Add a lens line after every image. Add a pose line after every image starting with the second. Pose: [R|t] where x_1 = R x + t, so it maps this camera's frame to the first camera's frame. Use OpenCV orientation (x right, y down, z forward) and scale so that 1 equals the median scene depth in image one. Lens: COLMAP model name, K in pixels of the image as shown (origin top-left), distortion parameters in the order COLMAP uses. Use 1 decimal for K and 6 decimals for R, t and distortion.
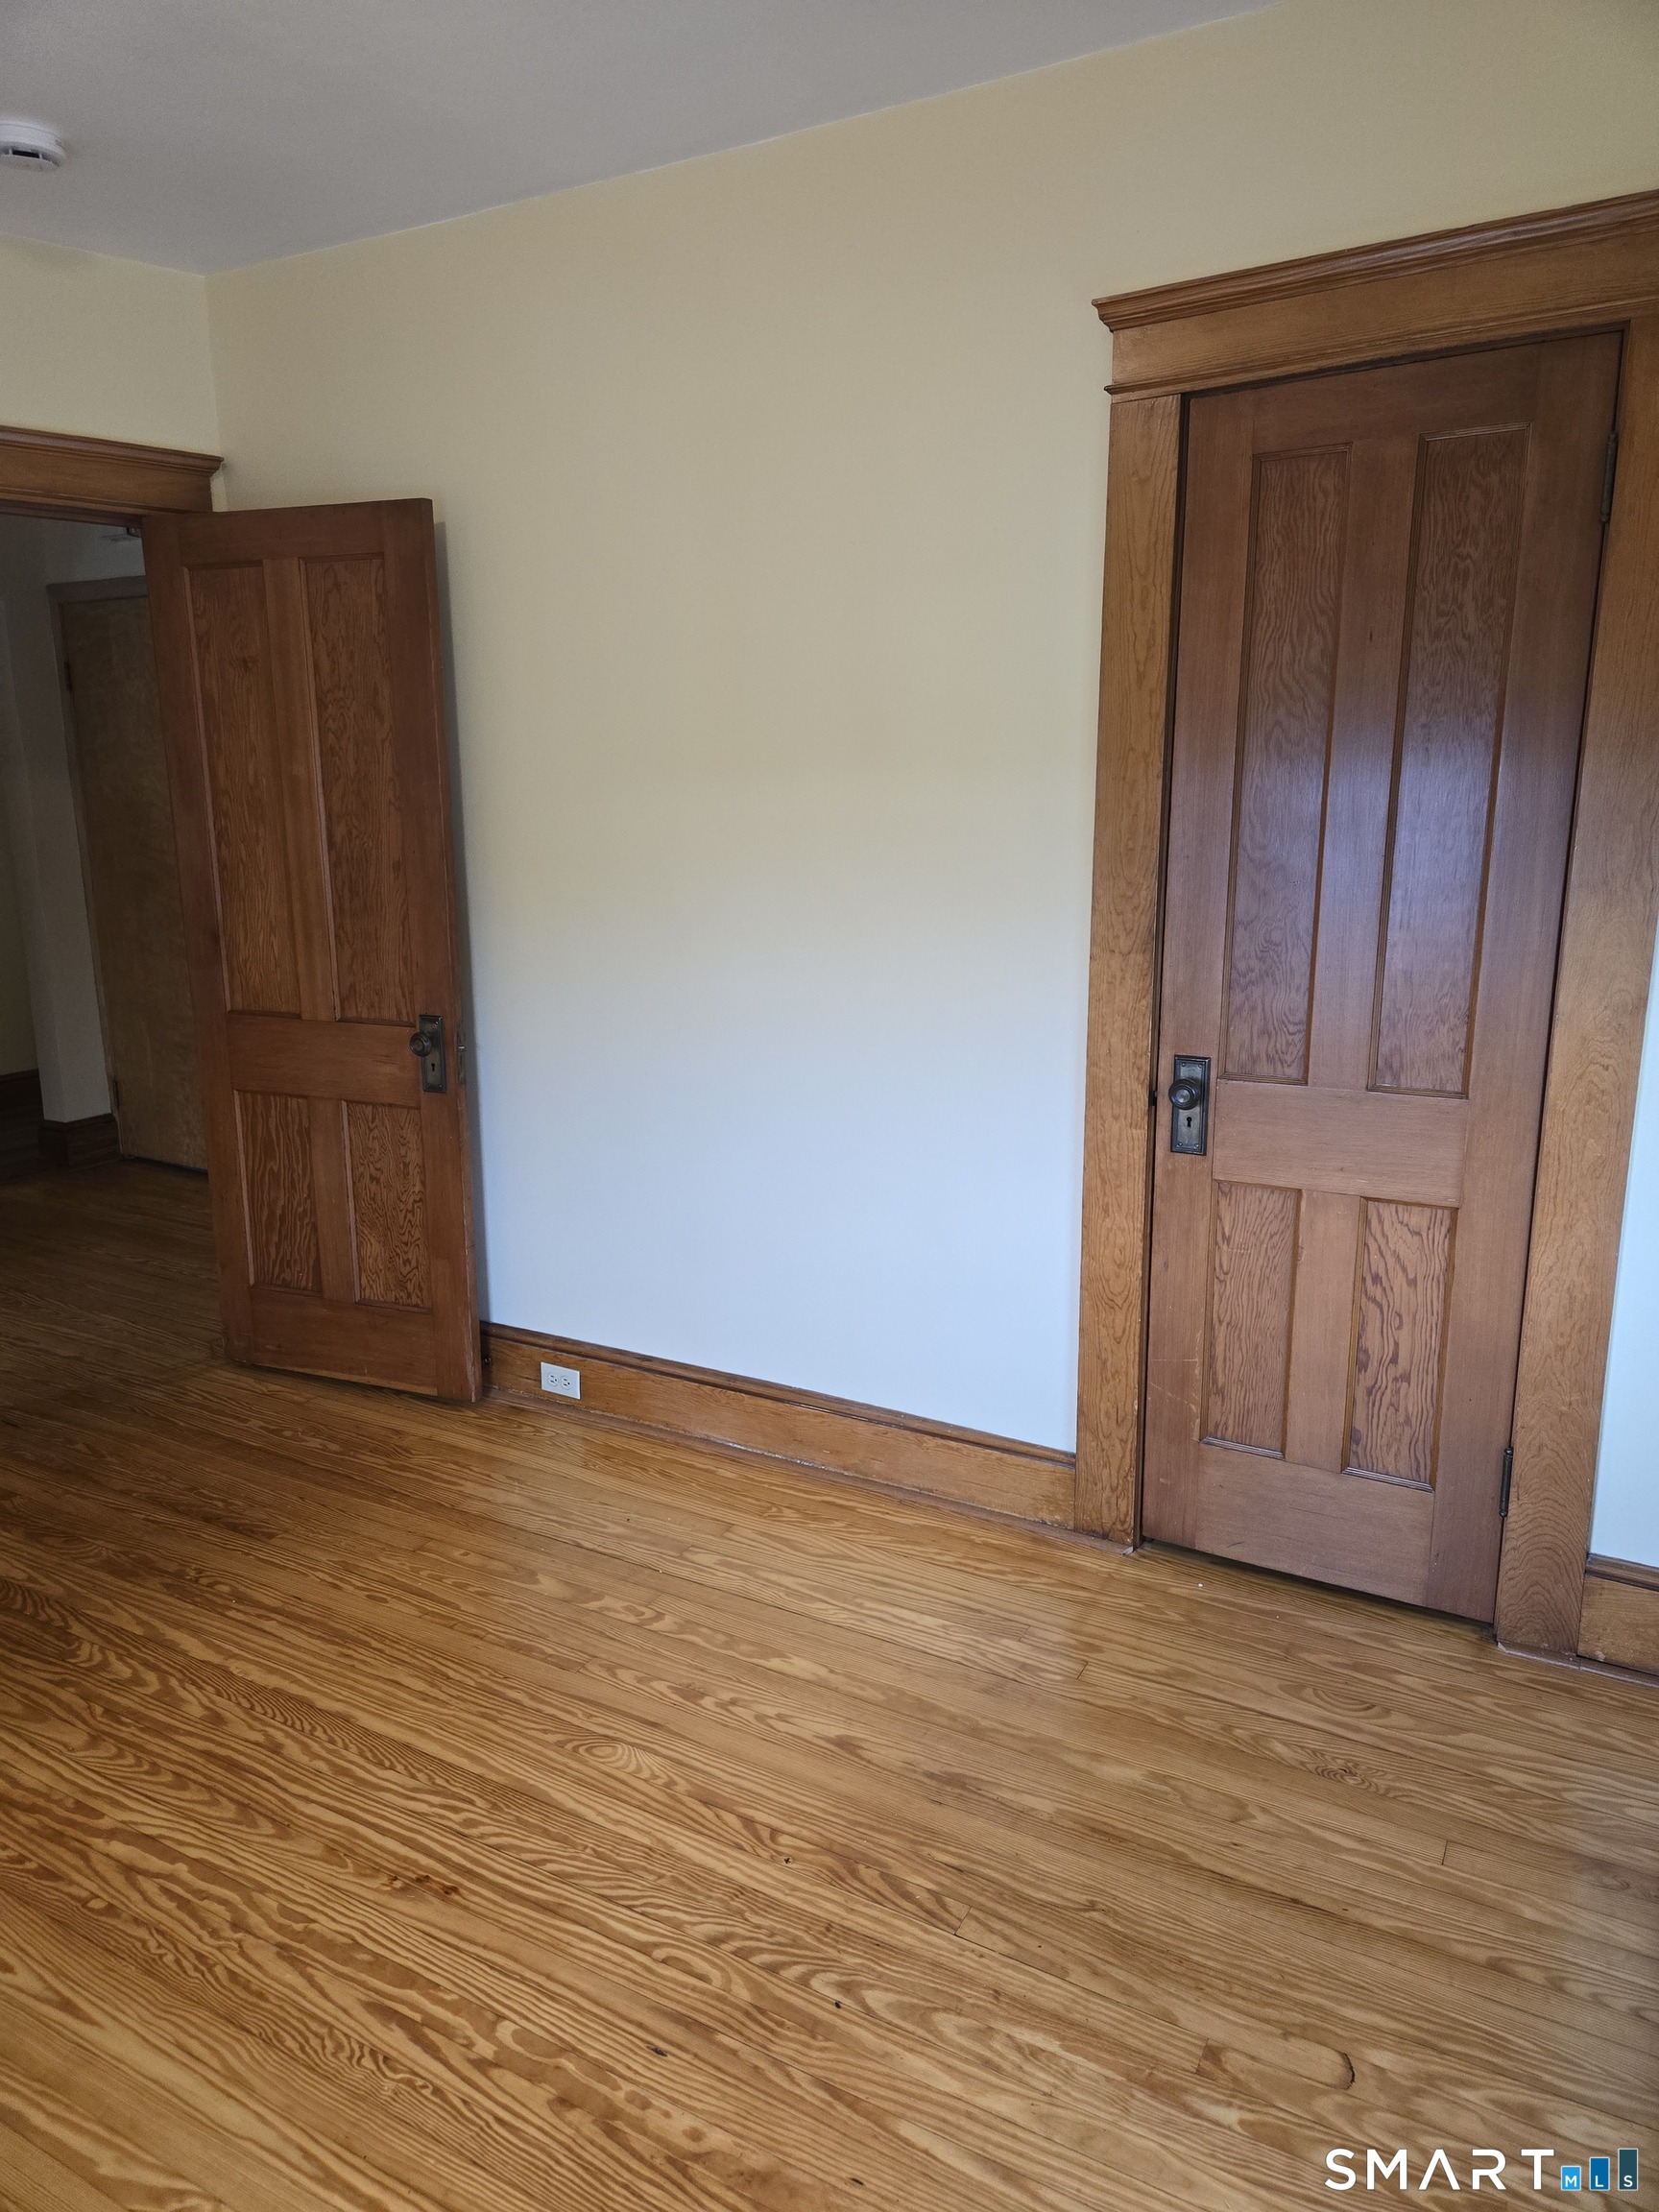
lens RADIAL K [[1485.6, 0, 829.1], [0, 1485.6, 1106.3], [0, 0, 1]] dist [0.012270, -0.018620]
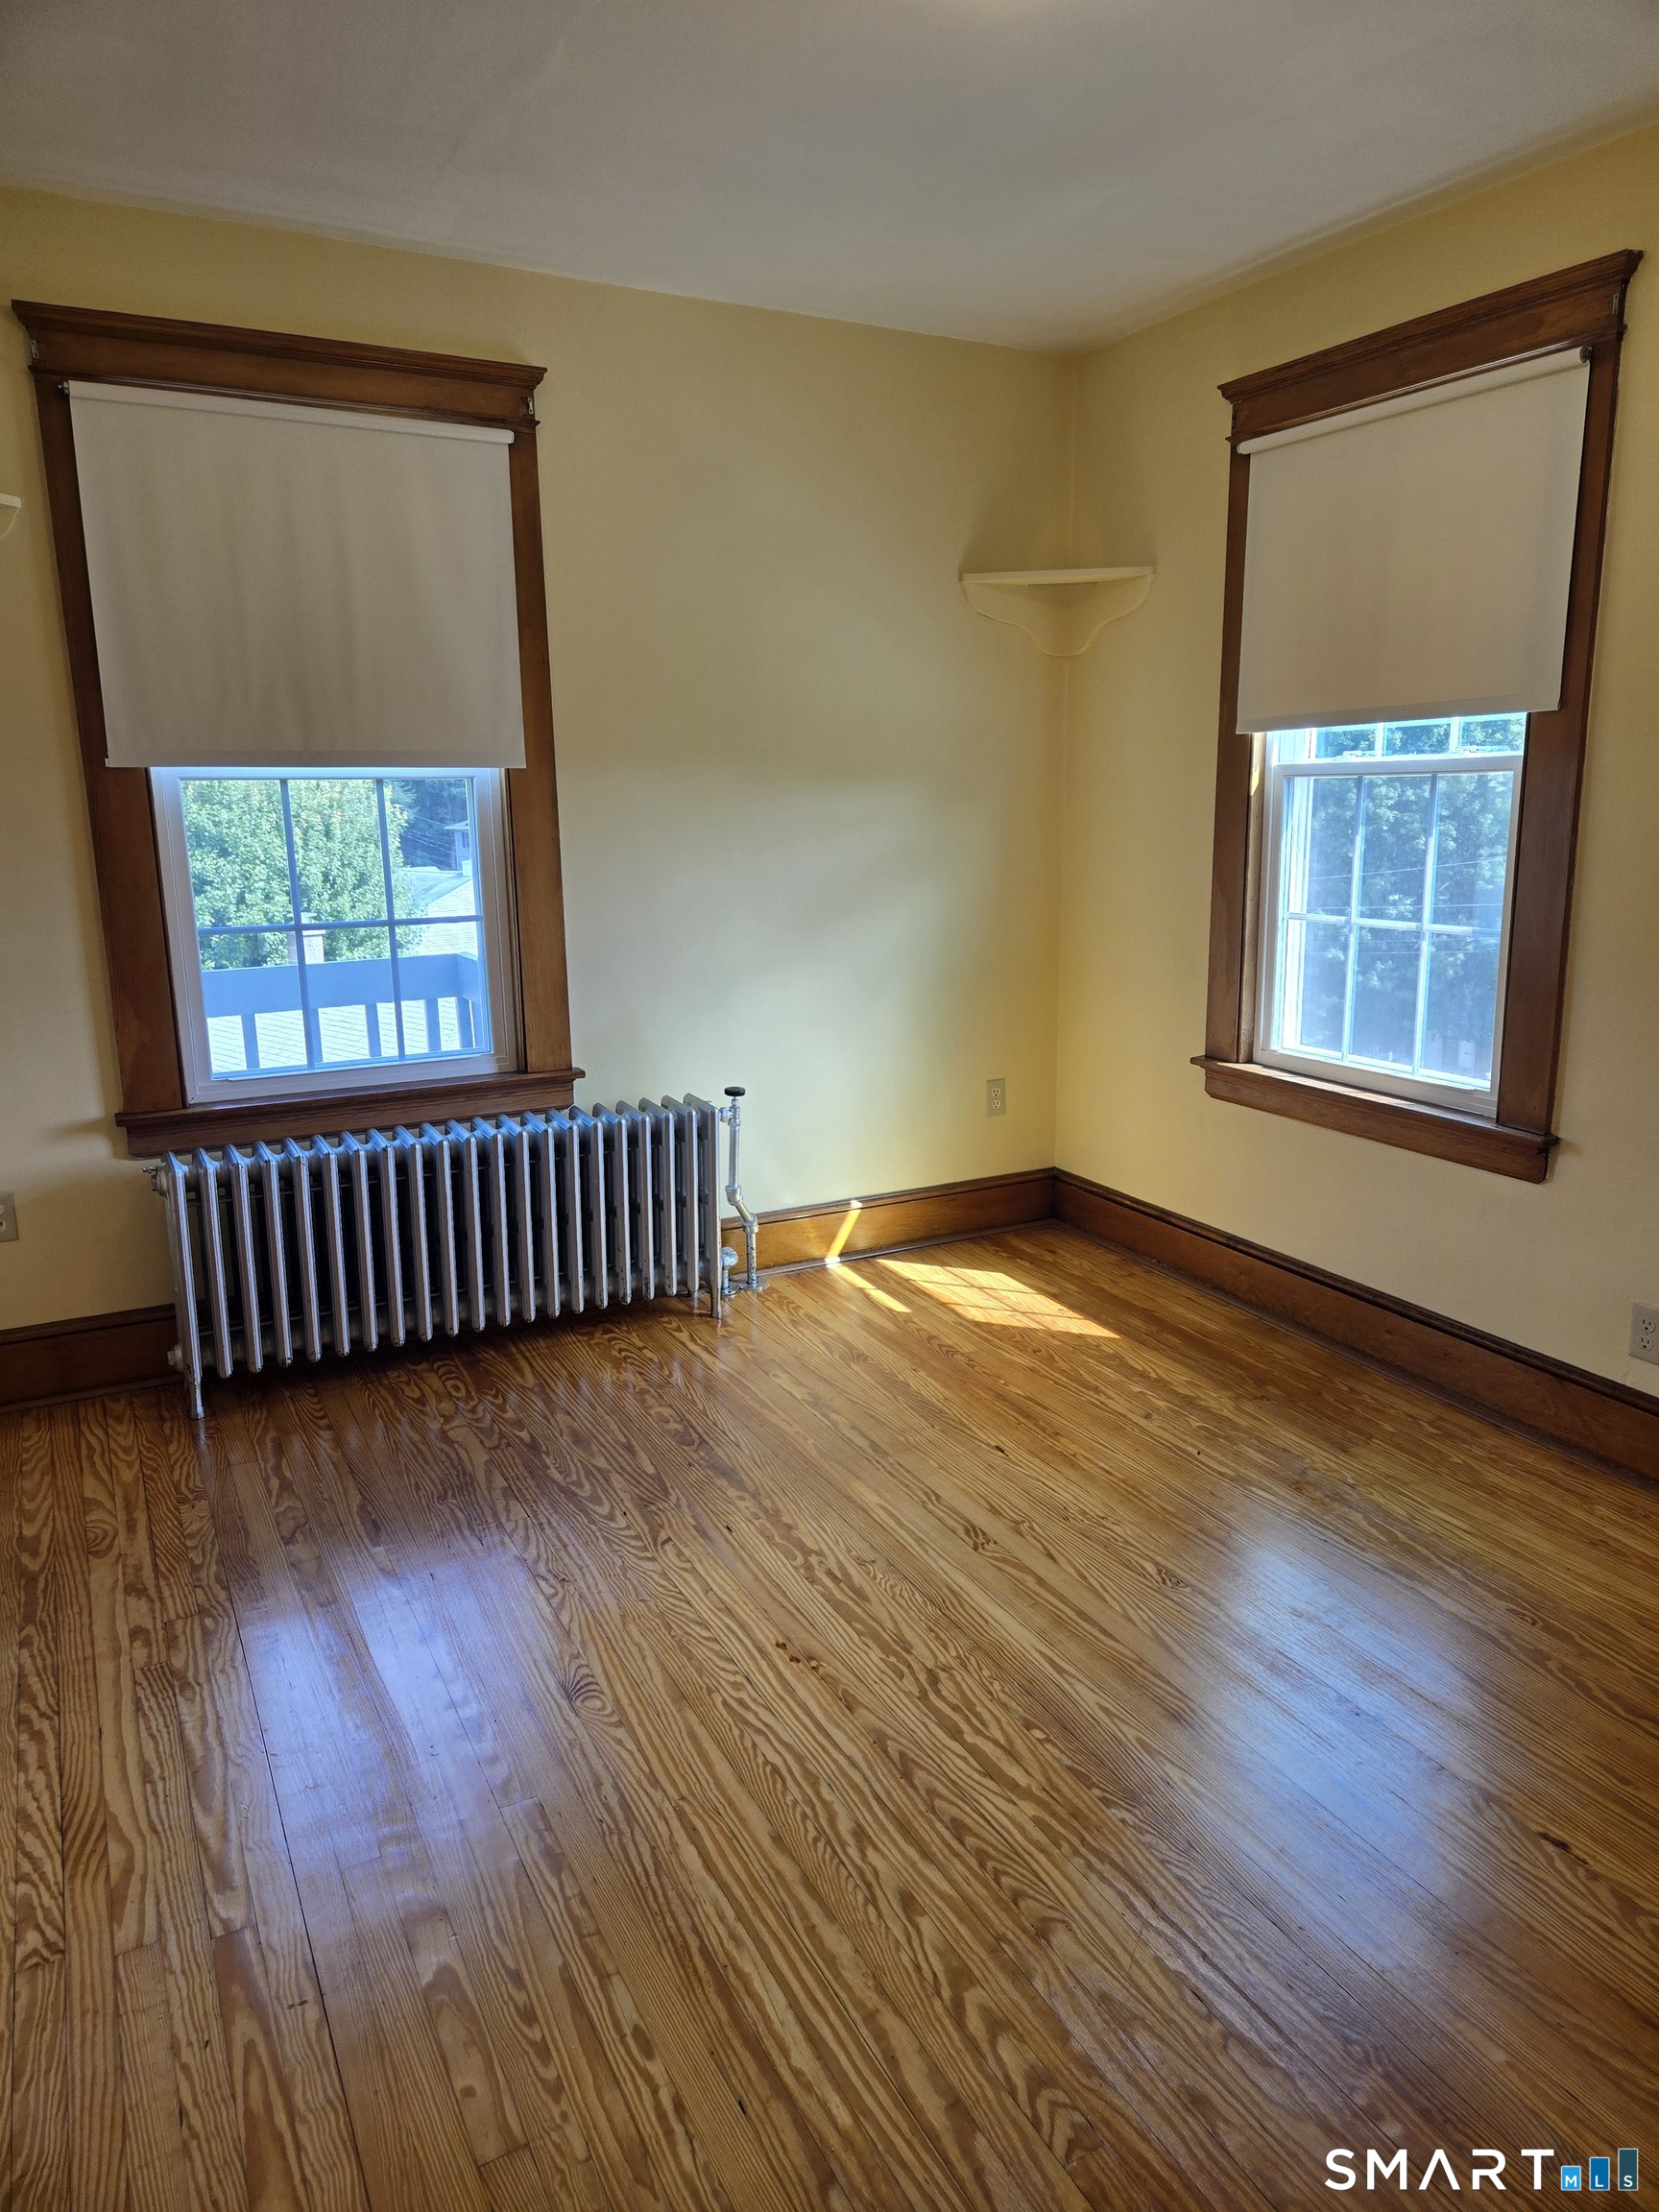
lens RADIAL K [[1485.6, 0, 838.1], [0, 1485.6, 1109.9], [0, 0, 1]] dist [0.012270, -0.018620]
pose [[-0.842735, -0.110675, 0.526829, -0.845337], [0.120526, 0.915004, 0.385020, -0.342596], [-0.524663, 0.387967, -0.757767, 1.631234]]
